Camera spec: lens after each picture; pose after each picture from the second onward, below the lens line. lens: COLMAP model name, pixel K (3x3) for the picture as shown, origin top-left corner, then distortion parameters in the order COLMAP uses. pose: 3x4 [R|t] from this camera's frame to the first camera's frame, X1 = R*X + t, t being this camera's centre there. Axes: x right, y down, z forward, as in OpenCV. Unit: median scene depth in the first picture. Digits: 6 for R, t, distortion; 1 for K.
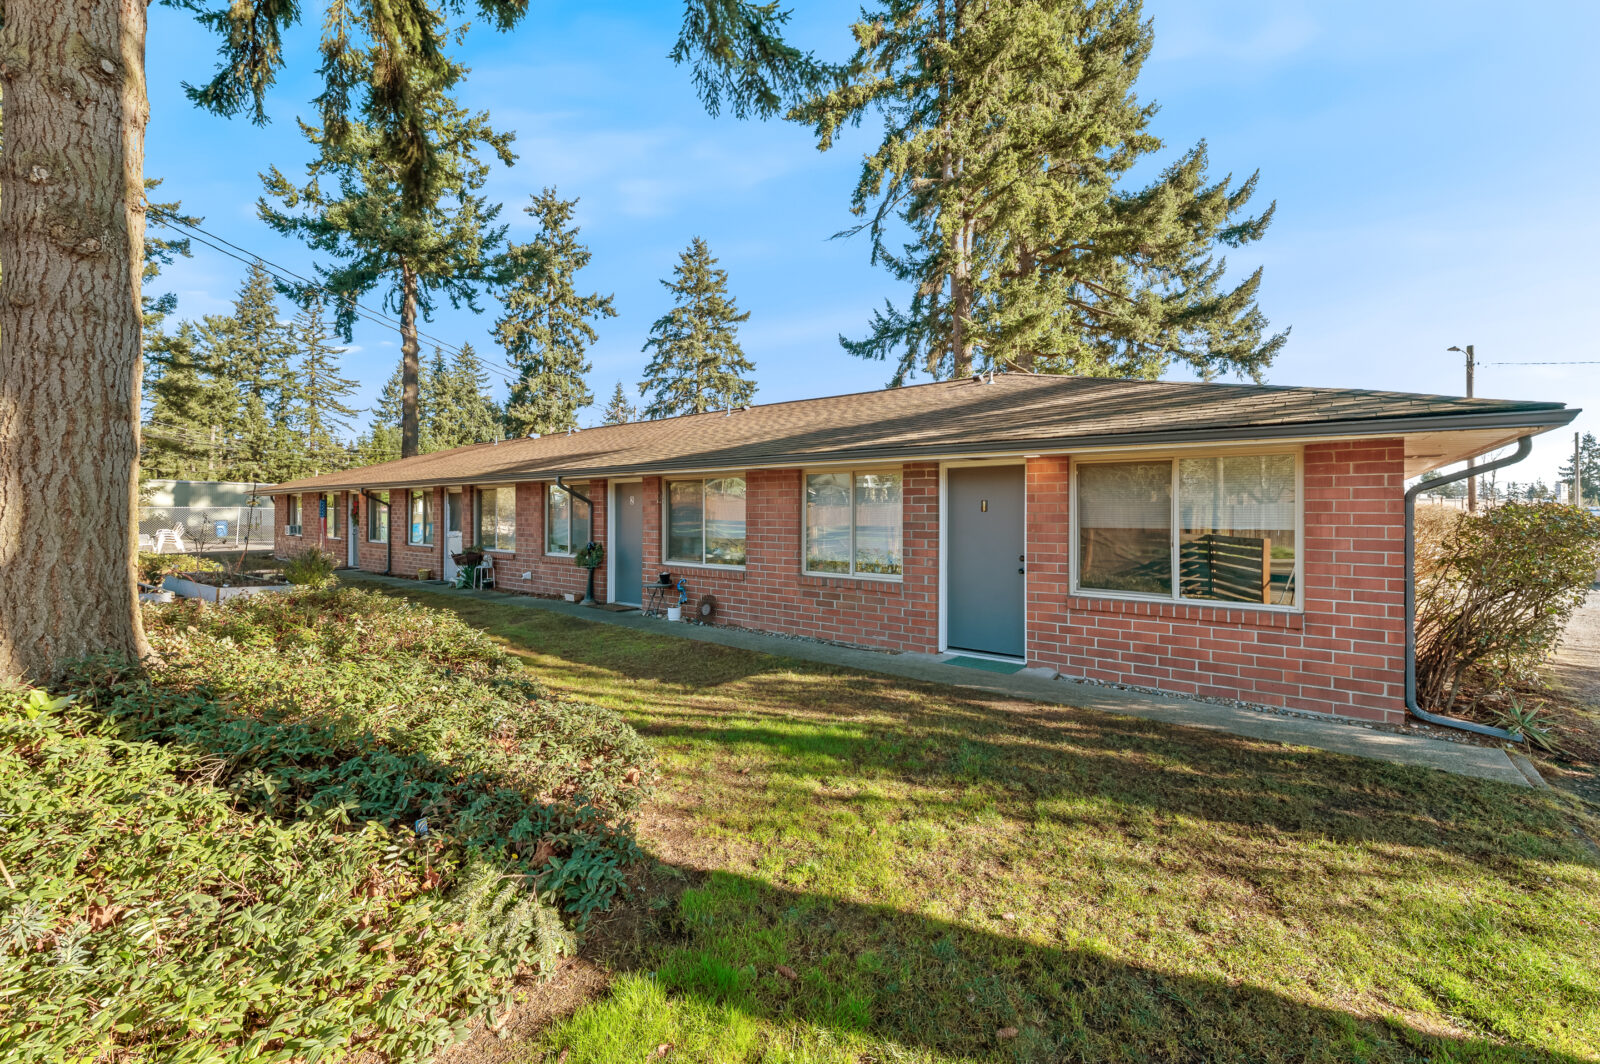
lens RADIAL K [[644.2, 0, 795.5], [0, 644.2, 508.4], [0, 0, 1]] dist [0.001646, 0.000121]
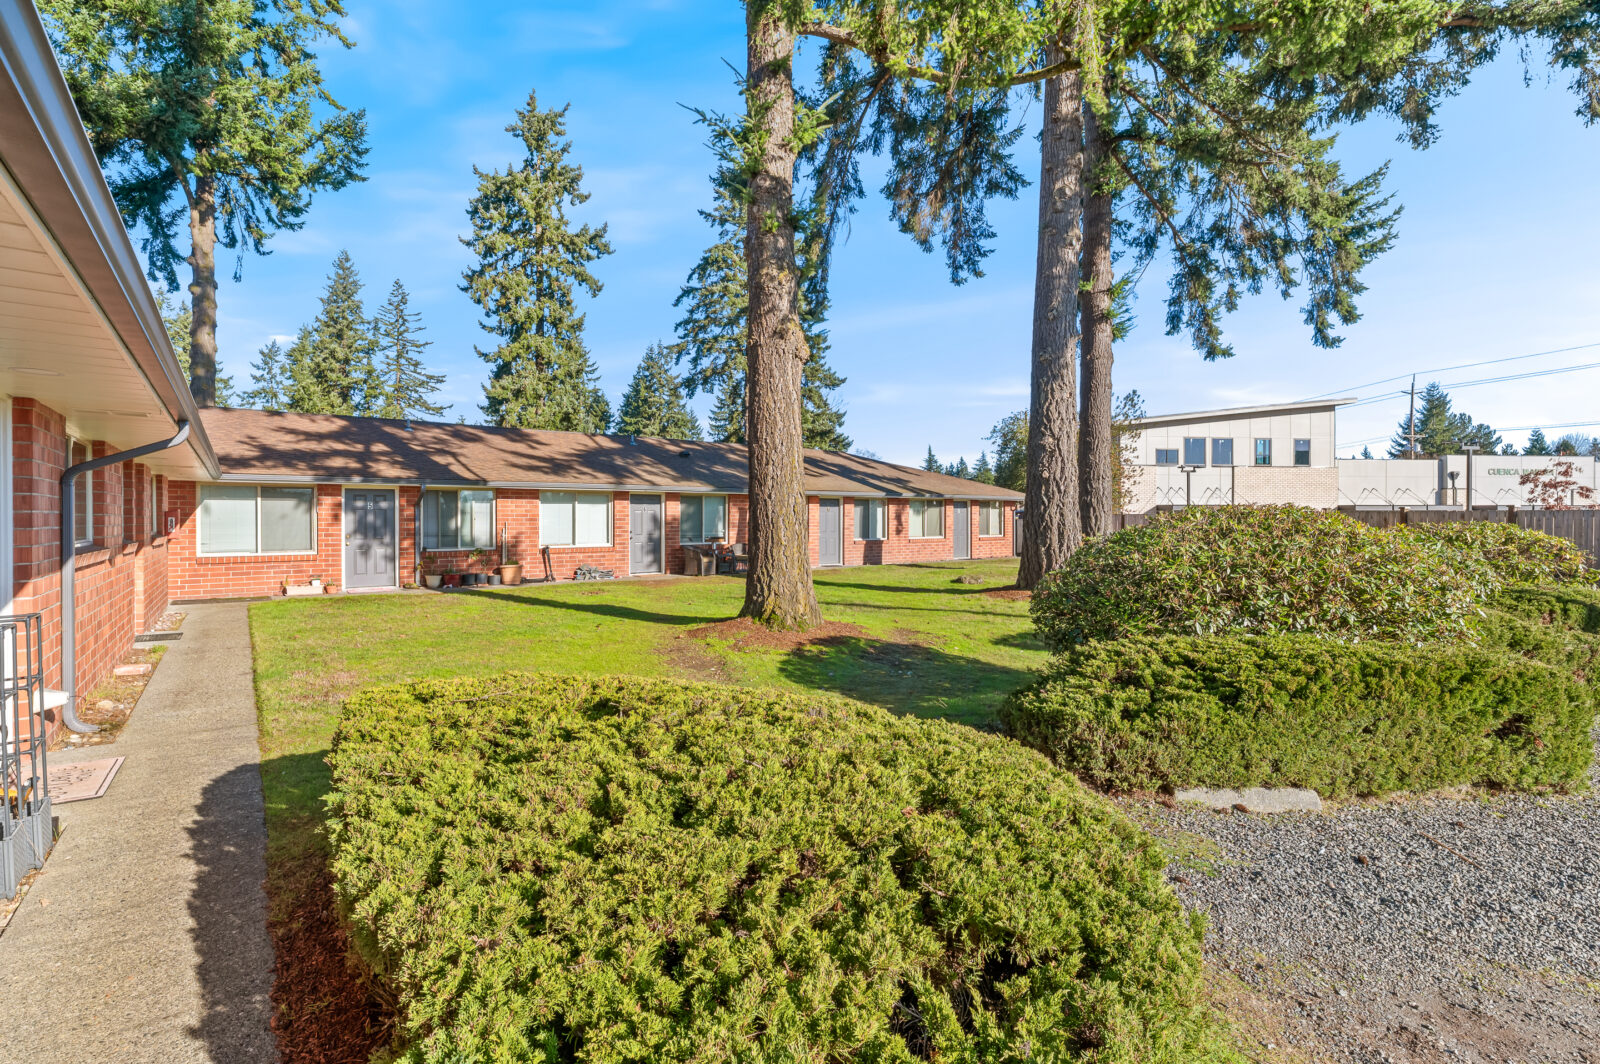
lens RADIAL K [[719.7, 0, 800.0], [0, 719.7, 532.0], [0, 0, 1]] dist [-0.000572, -0.000136]
pose [[0.968428, -0.001843, -0.249288, 0.330962], [0.008989, 0.999581, 0.027529, 0.012437], [0.249132, -0.028901, 0.968038, 0.533947]]
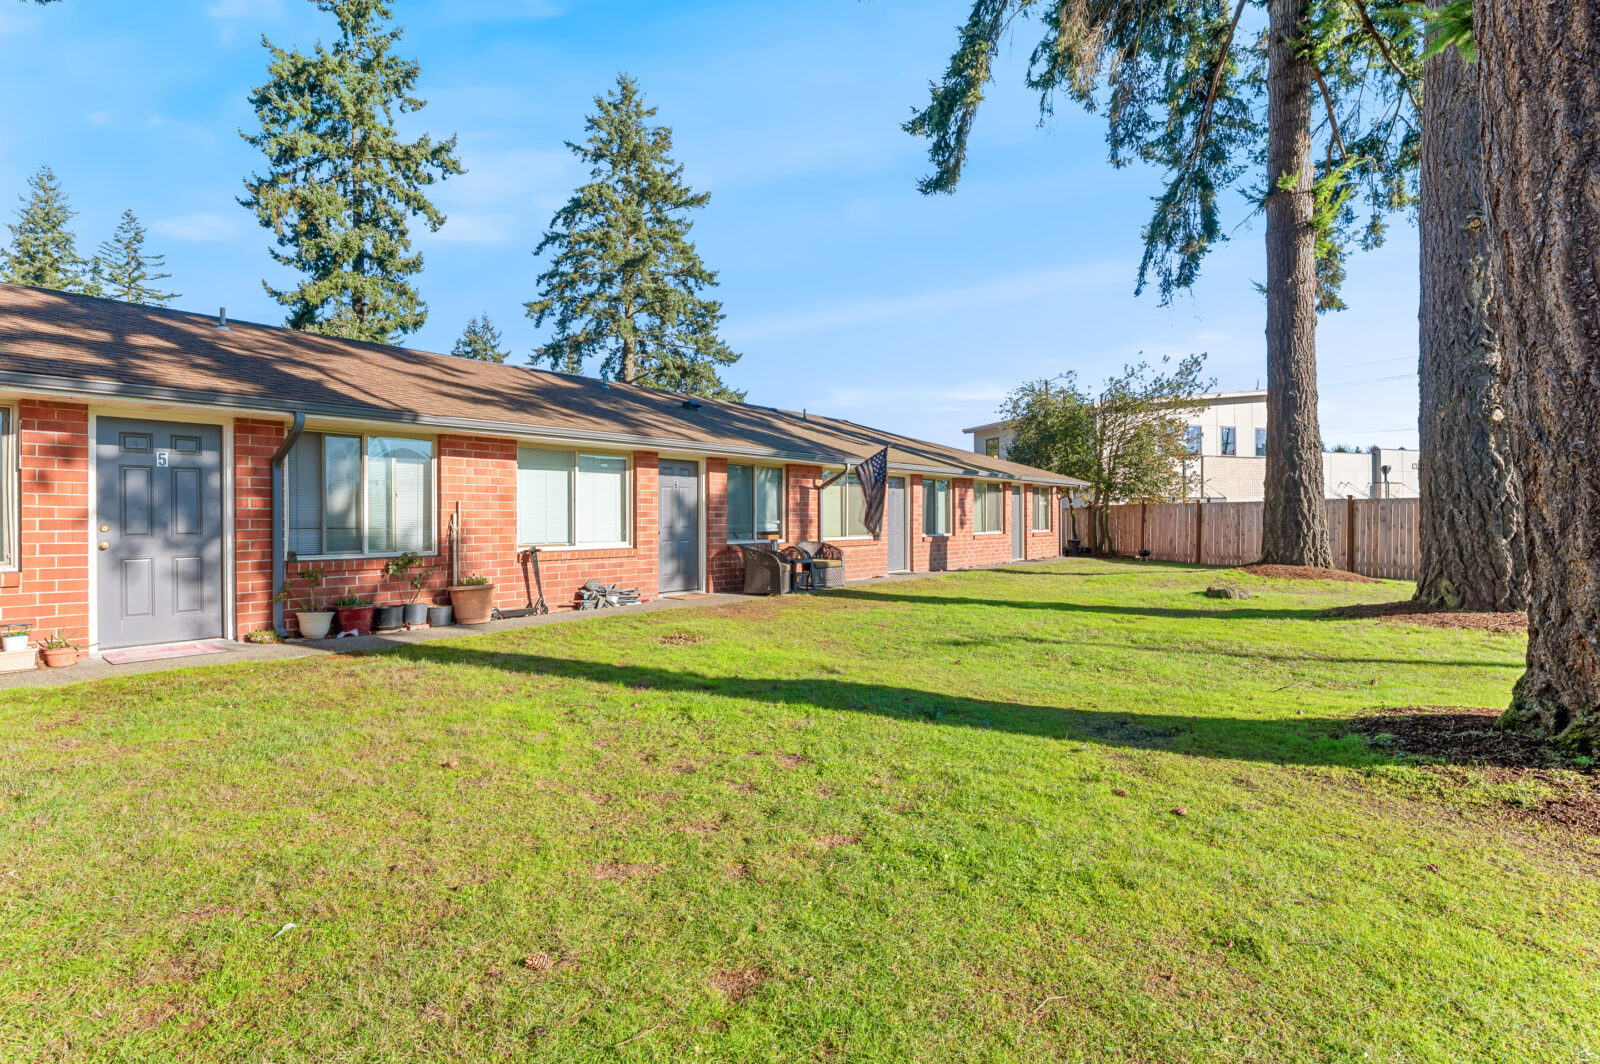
lens RADIAL K [[755.3, 0, 796.0], [0, 755.3, 525.9], [0, 0, 1]] dist [-0.000407, 0.000295]
pose [[0.999452, -0.009318, -0.031766, 0.097814], [0.009903, 0.999783, 0.018314, 0.024493], [0.031588, -0.018618, 0.999328, 0.736378]]
